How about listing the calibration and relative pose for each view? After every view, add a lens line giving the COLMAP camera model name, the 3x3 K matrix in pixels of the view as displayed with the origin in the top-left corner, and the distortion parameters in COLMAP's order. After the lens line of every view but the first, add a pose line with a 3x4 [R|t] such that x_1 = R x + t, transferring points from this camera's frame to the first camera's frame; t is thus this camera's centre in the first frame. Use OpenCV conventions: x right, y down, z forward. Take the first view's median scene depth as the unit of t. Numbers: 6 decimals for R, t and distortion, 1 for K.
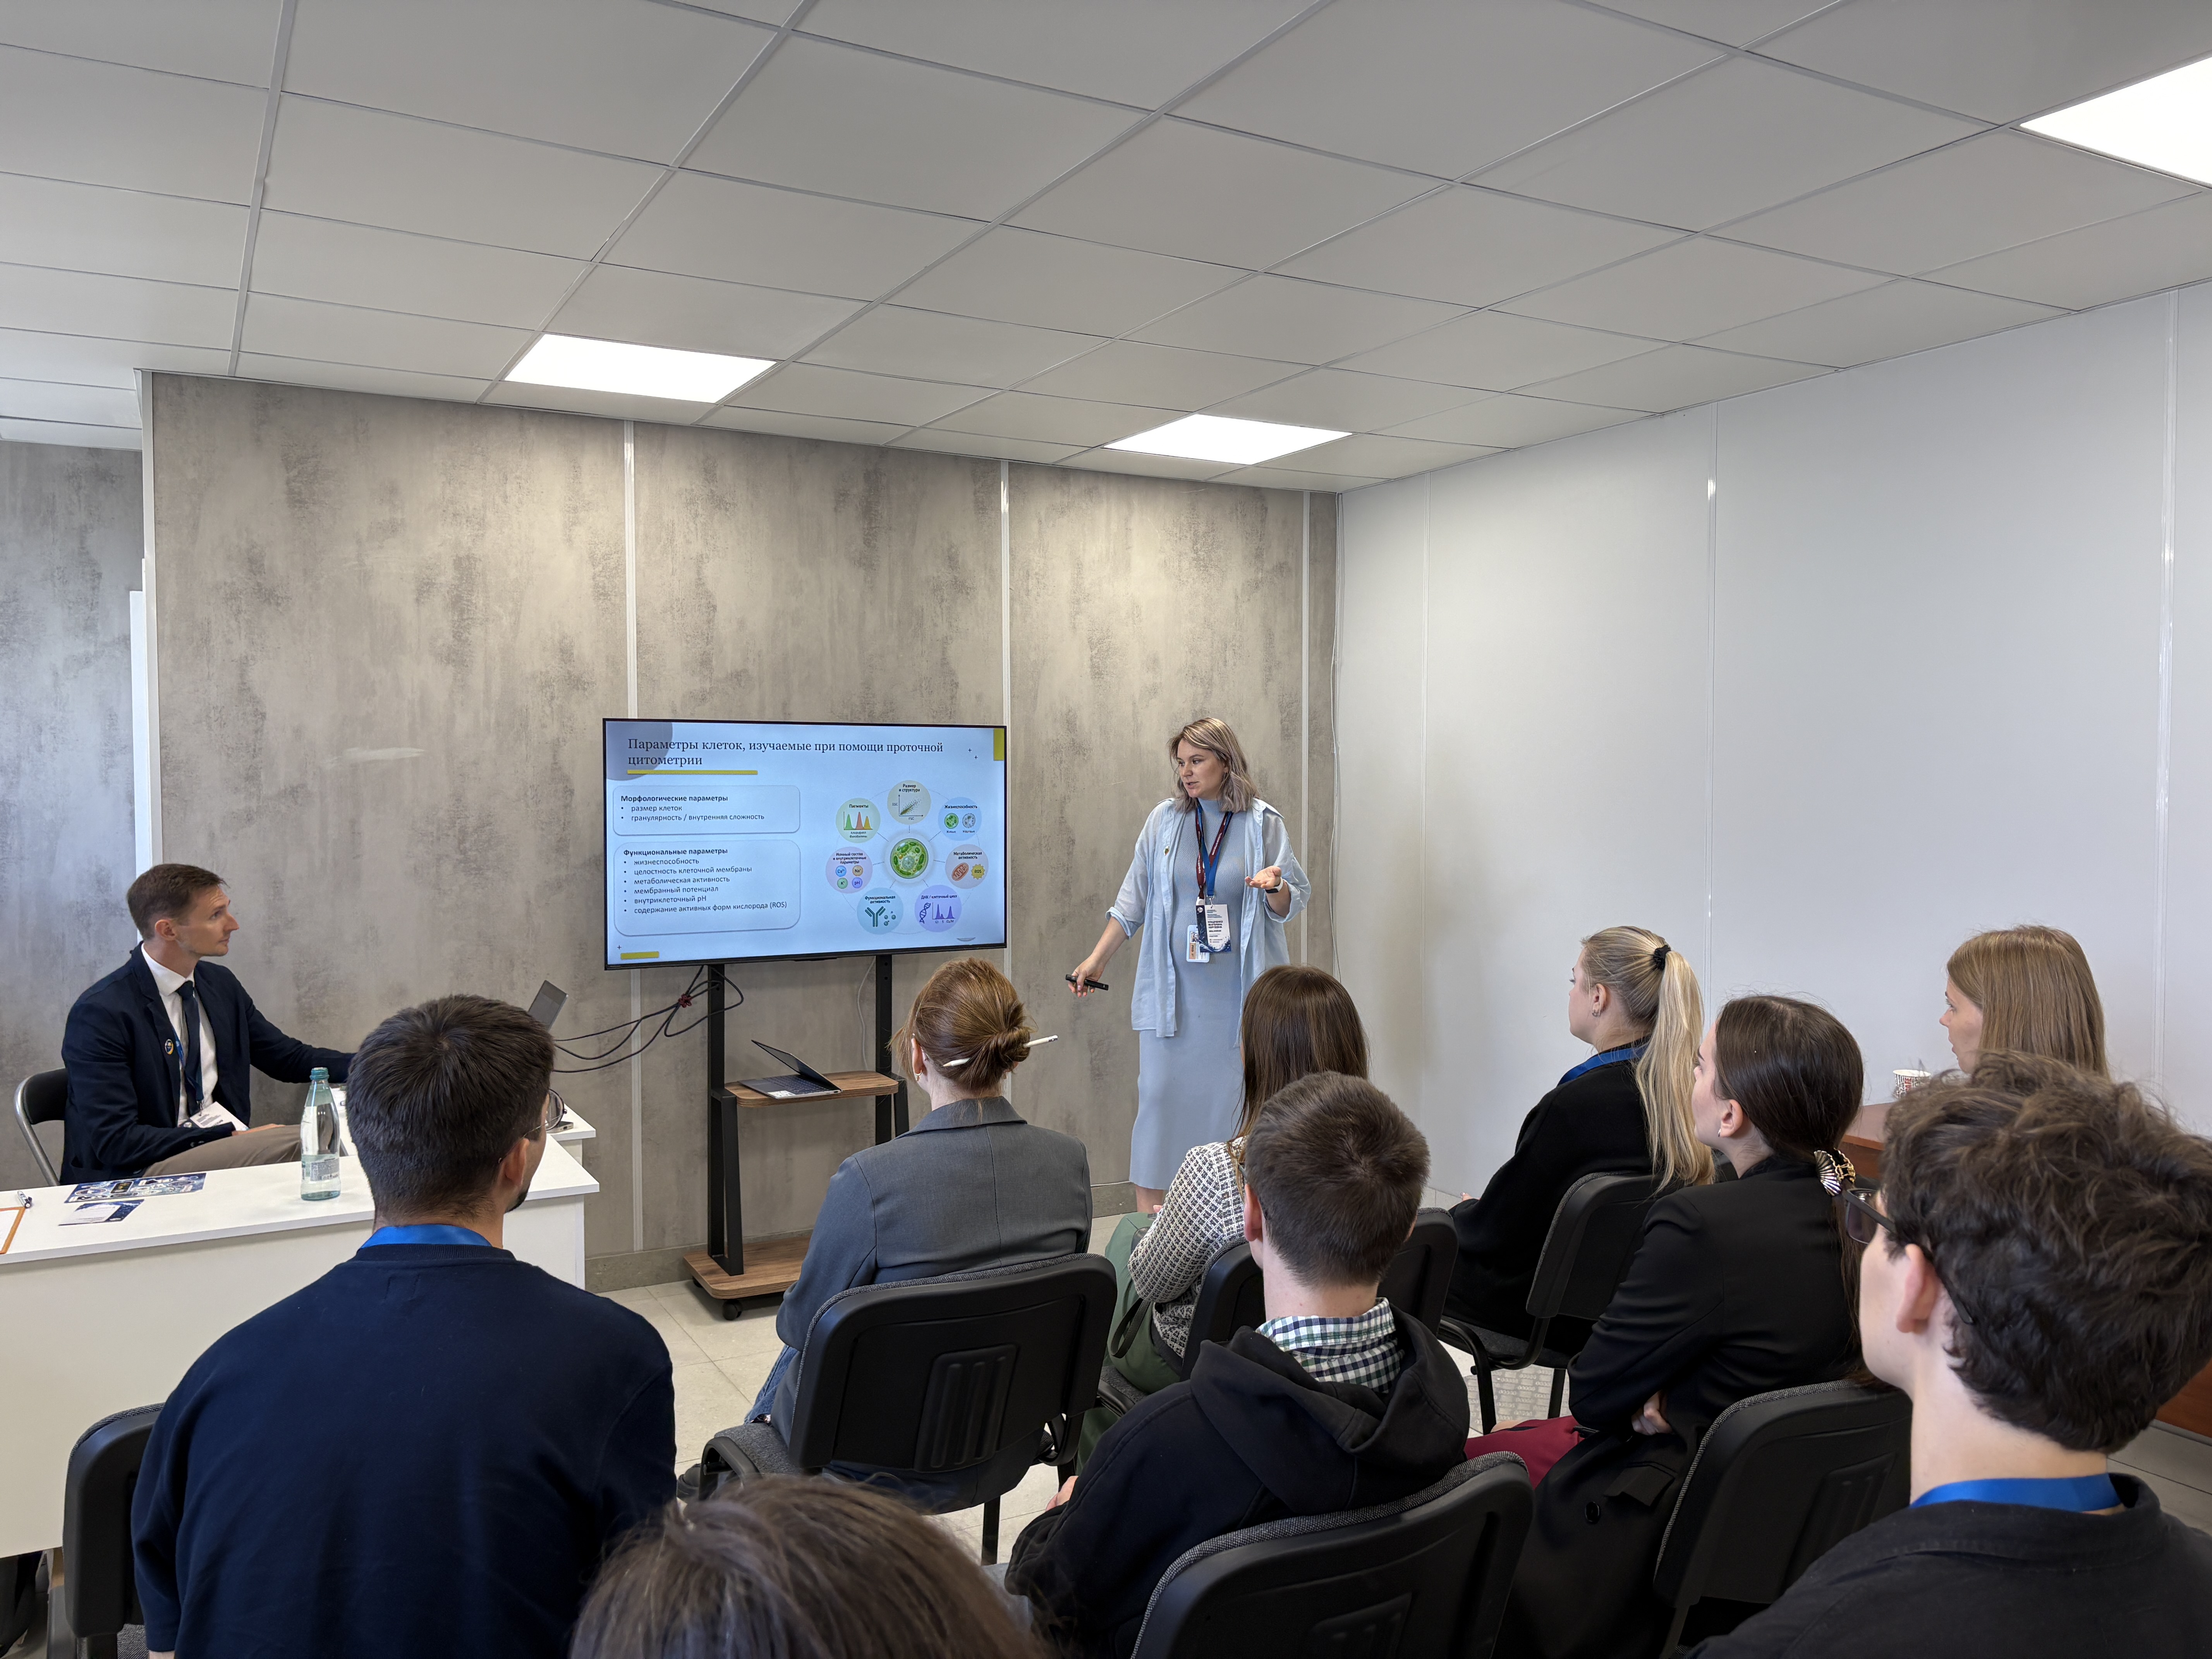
lens RADIAL K [[1652.0, 0, 1133.3], [0, 1652.0, 827.4], [0, 0, 1]] dist [0.029883, -0.026682]
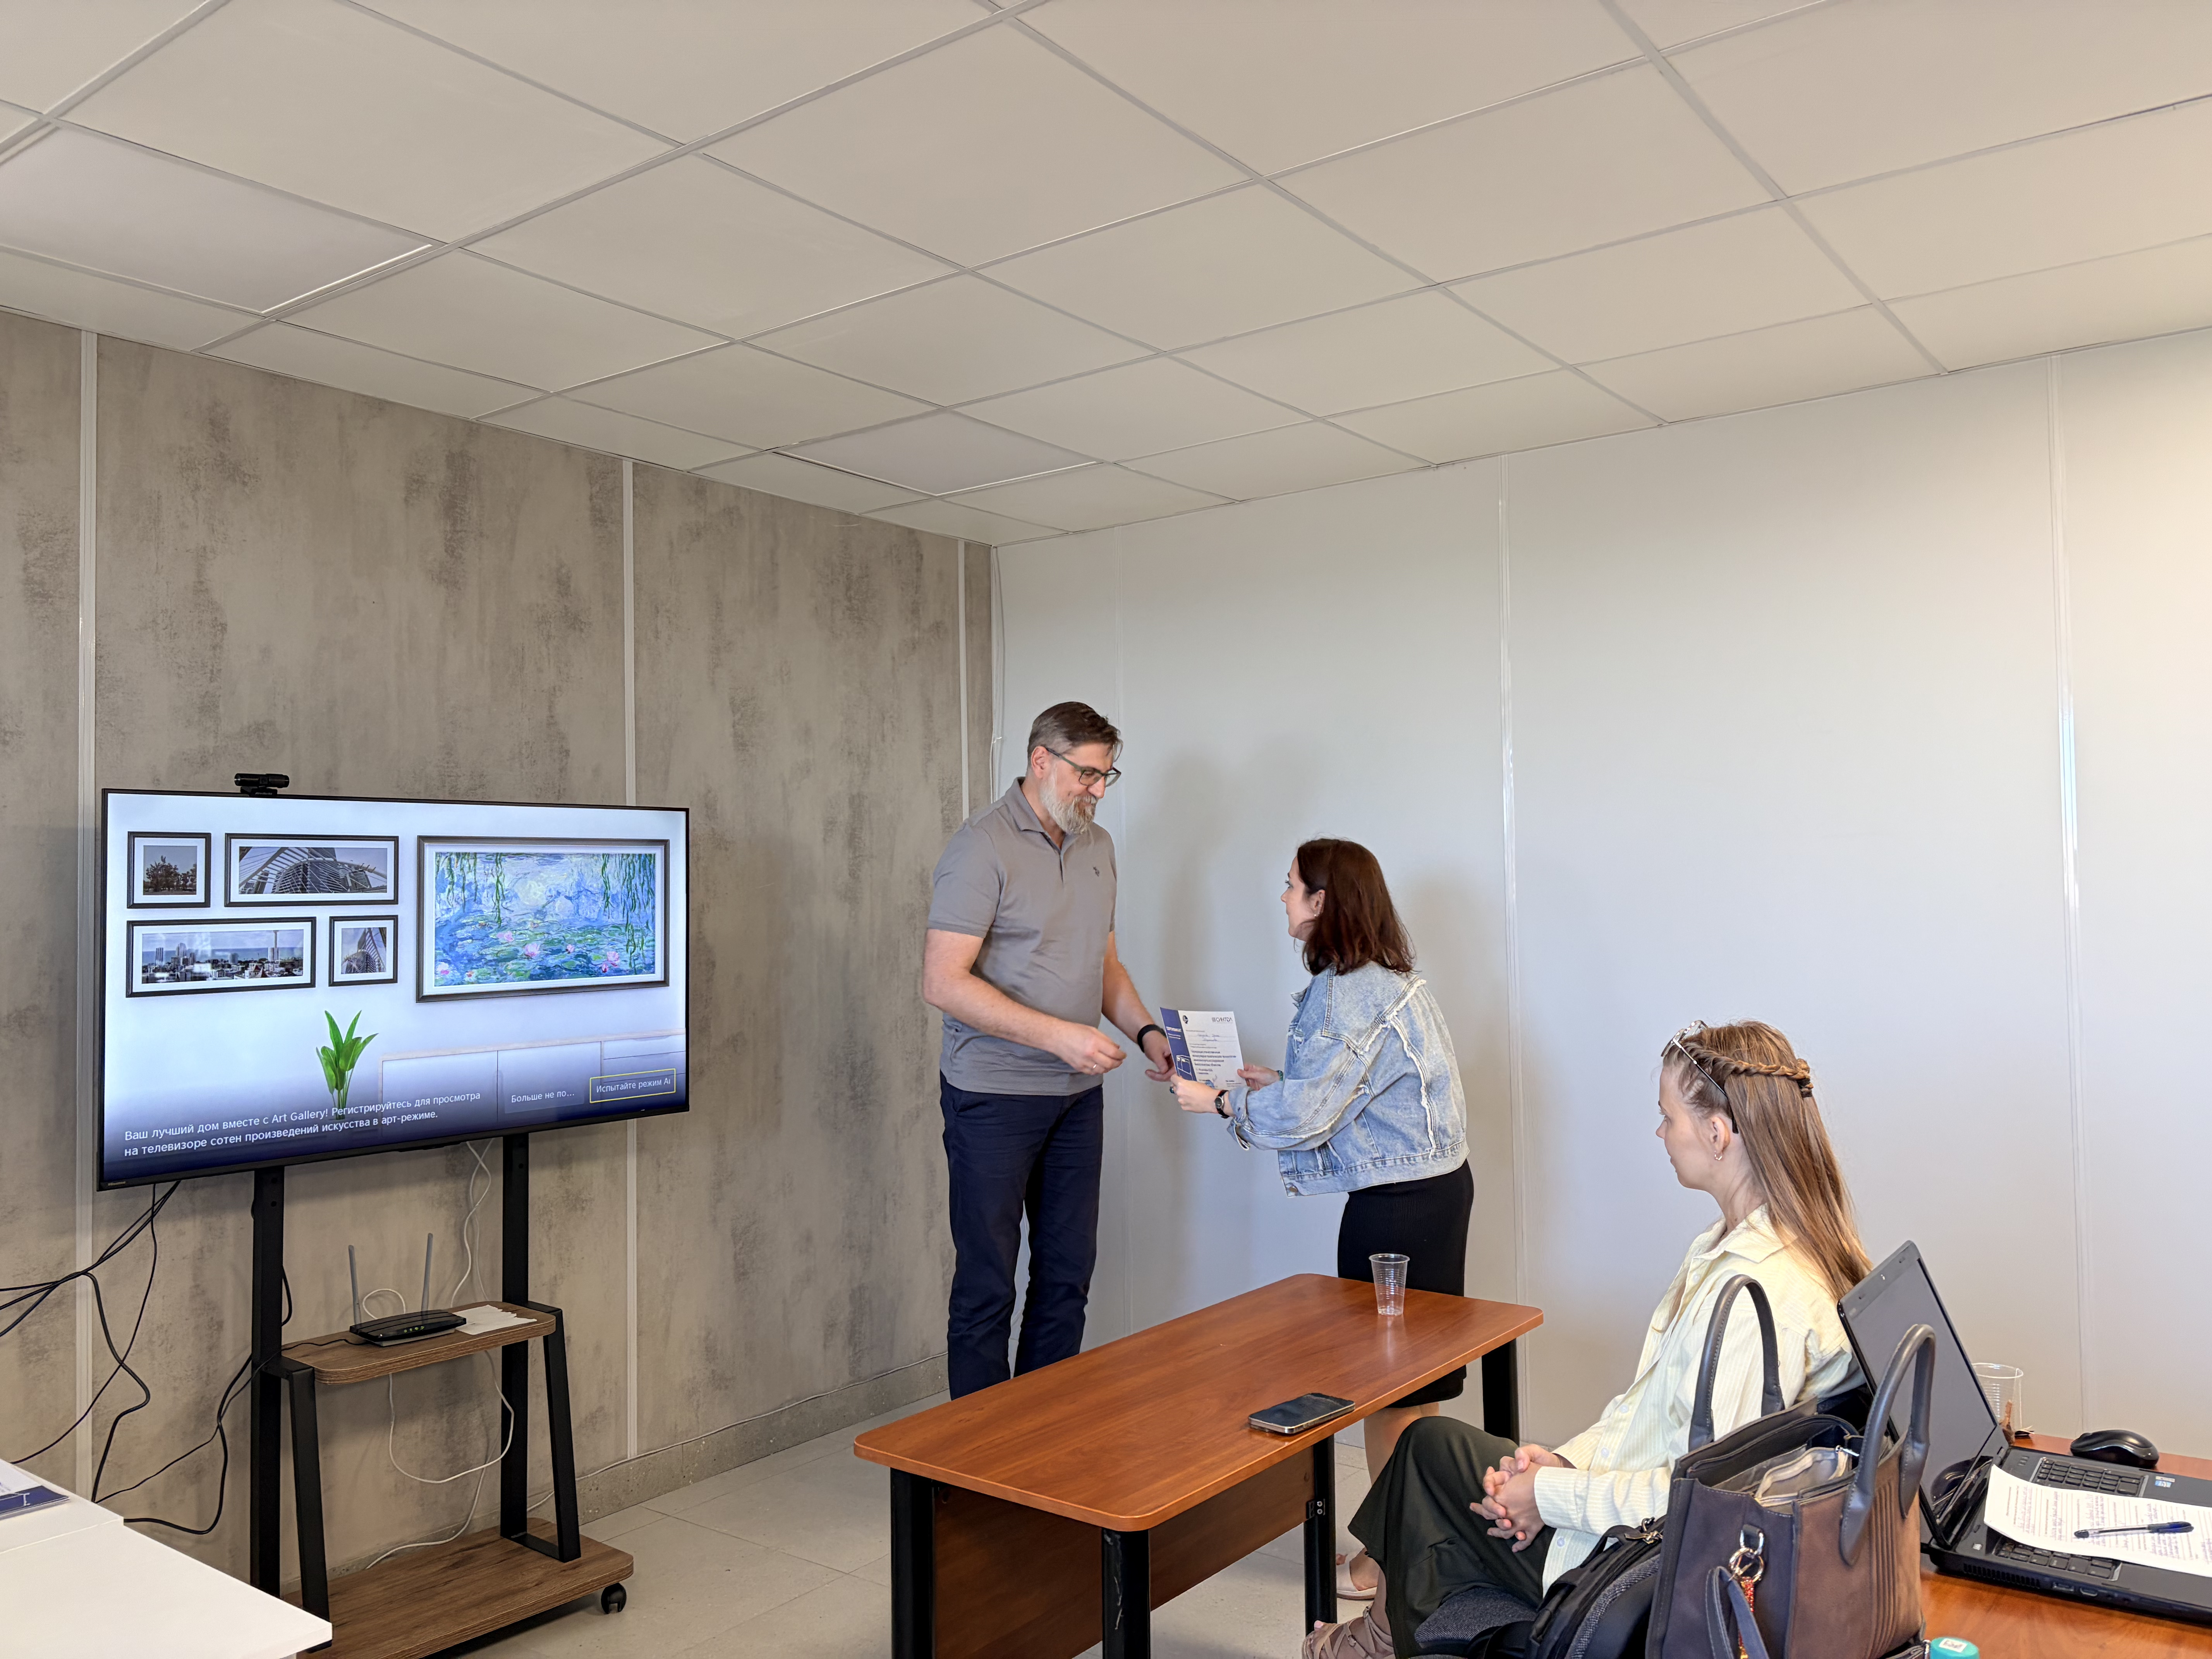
lens RADIAL K [[1655.6, 0, 1126.9], [0, 1655.6, 823.5], [0, 0, 1]] dist [0.050624, -0.050859]
pose [[0.915453, 0.002359, 0.402419, -0.195970], [0.027080, 0.997355, -0.067450, 0.001046], [-0.401514, 0.072645, 0.912967, 0.254360]]
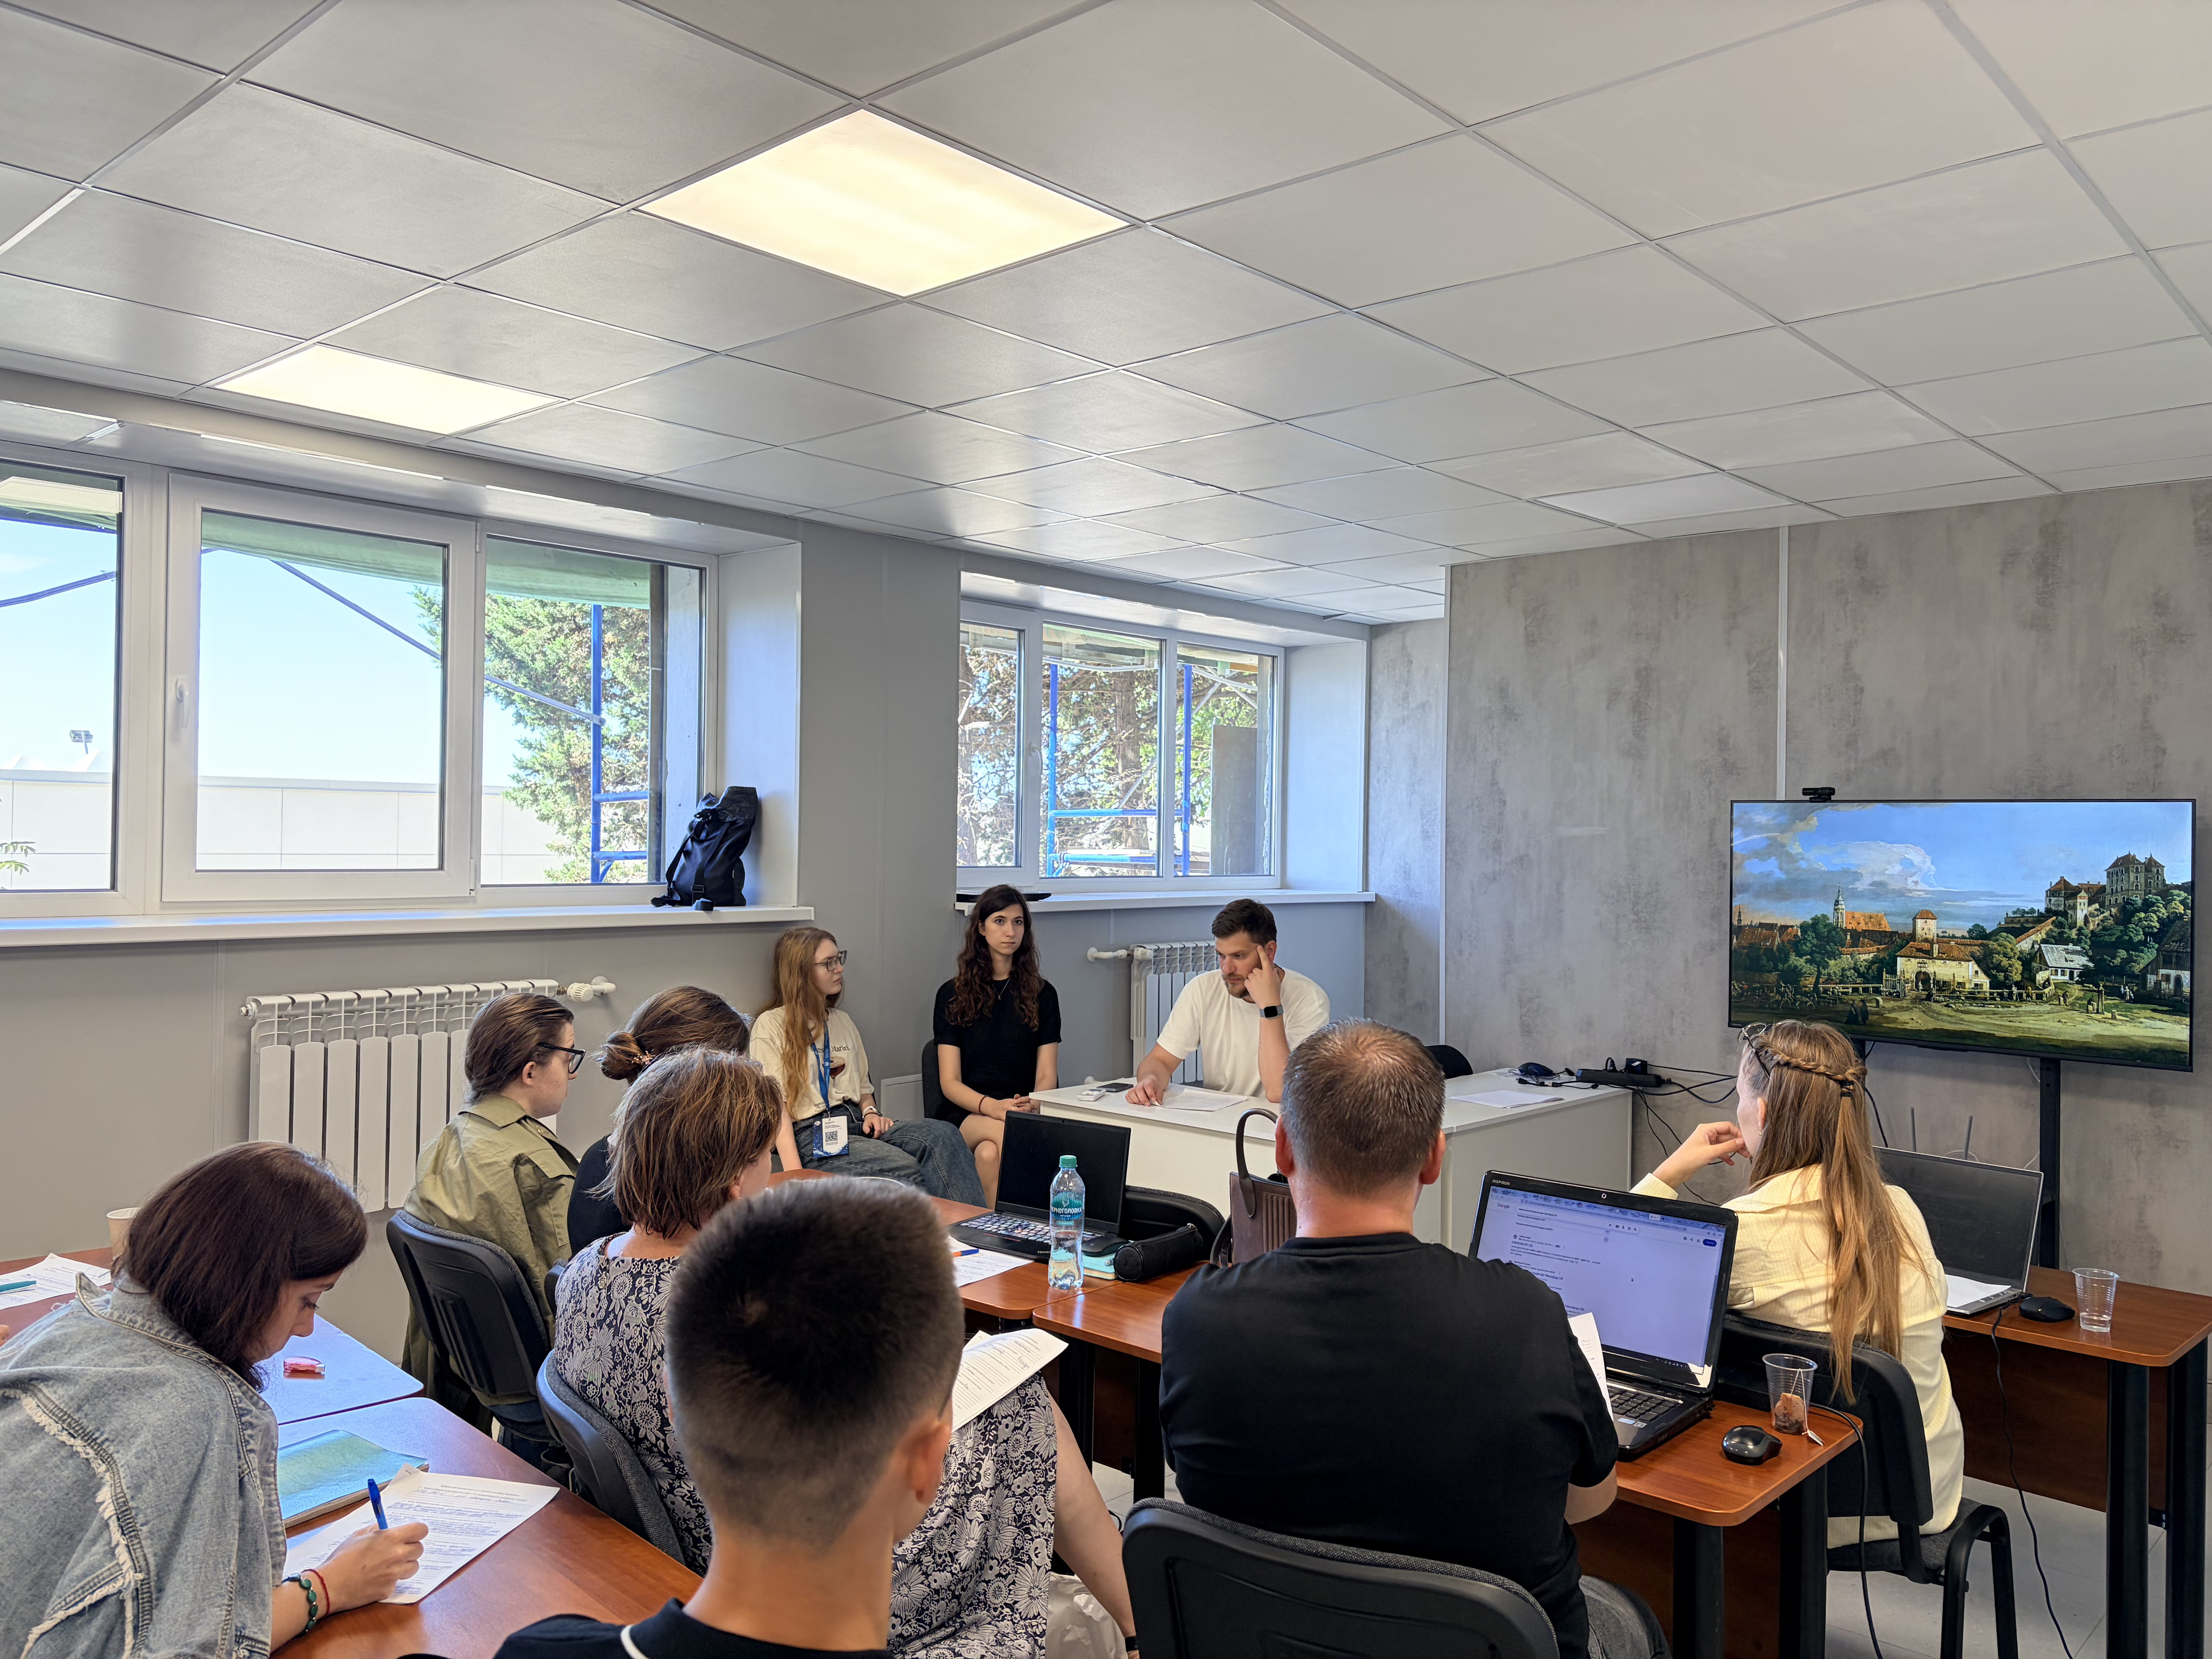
lens RADIAL K [[1655.6, 0, 1104.6], [0, 1655.6, 815.9], [0, 0, 1]] dist [0.050624, -0.050859]
pose [[0.318002, -0.008527, -0.948052, 0.588651], [-0.048267, 0.998517, -0.025171, -0.006440], [0.946860, 0.053764, 0.317119, 0.240155]]
